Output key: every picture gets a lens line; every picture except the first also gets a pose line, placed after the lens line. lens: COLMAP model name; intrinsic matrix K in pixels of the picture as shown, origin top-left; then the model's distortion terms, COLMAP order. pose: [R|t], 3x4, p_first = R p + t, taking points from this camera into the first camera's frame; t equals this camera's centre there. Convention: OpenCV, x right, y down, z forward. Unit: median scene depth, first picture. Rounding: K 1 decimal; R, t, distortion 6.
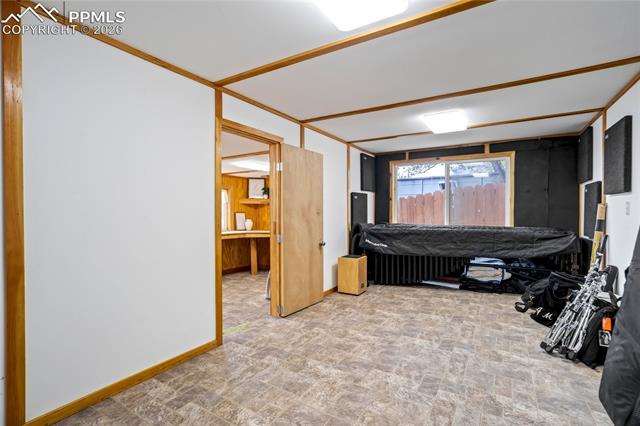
lens RADIAL K [[300.5, 0, 323.5], [0, 300.5, 217.8], [0, 0, 1]] dist [-0.021477, 0.008997]
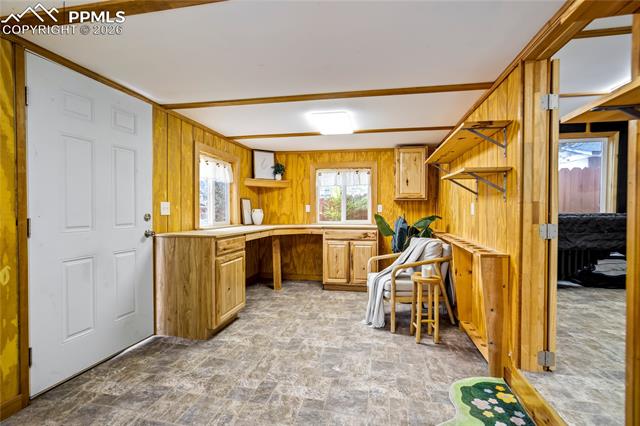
lens RADIAL K [[300.5, 0, 323.1], [0, 300.5, 215.6], [0, 0, 1]] dist [-0.021477, 0.008997]
pose [[0.937426, -0.009679, 0.348050, -0.356247], [0.005311, 0.999895, 0.013503, 0.012577], [-0.348144, -0.010810, 0.937379, 0.302702]]
